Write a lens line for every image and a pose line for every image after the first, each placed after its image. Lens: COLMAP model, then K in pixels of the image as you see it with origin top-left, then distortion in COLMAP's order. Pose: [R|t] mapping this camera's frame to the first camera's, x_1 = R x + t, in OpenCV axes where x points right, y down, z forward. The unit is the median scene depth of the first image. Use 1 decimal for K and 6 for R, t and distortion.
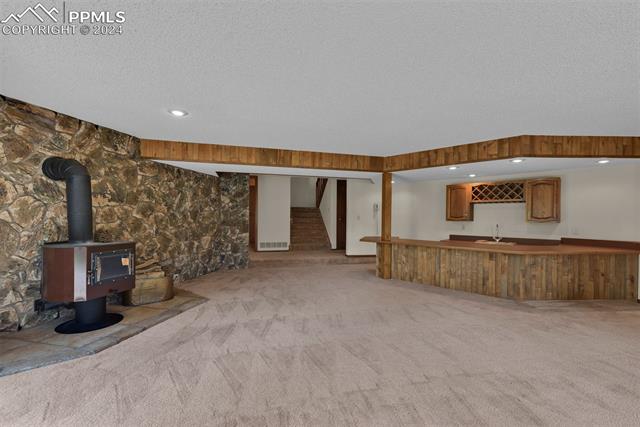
lens RADIAL K [[277.3, 0, 320.4], [0, 277.3, 216.9], [0, 0, 1]] dist [0.001624, 0.000059]
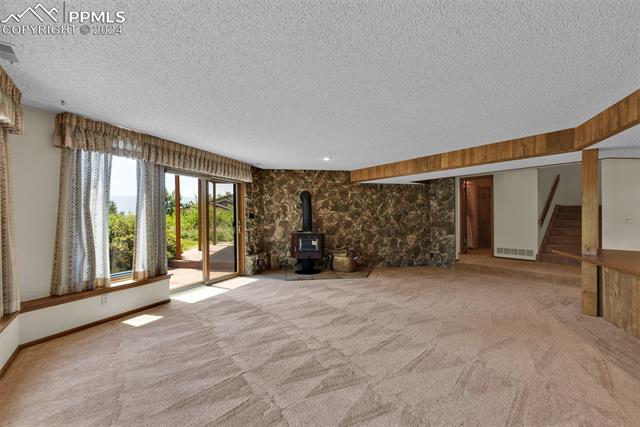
lens RADIAL K [[277.3, 0, 320.5], [0, 277.3, 215.0], [0, 0, 1]] dist [0.001624, 0.000059]
pose [[0.372137, -0.017967, -0.928004, 0.643885], [0.002749, 0.999830, -0.018255, 0.002747], [0.928174, 0.004242, 0.372123, 0.198767]]
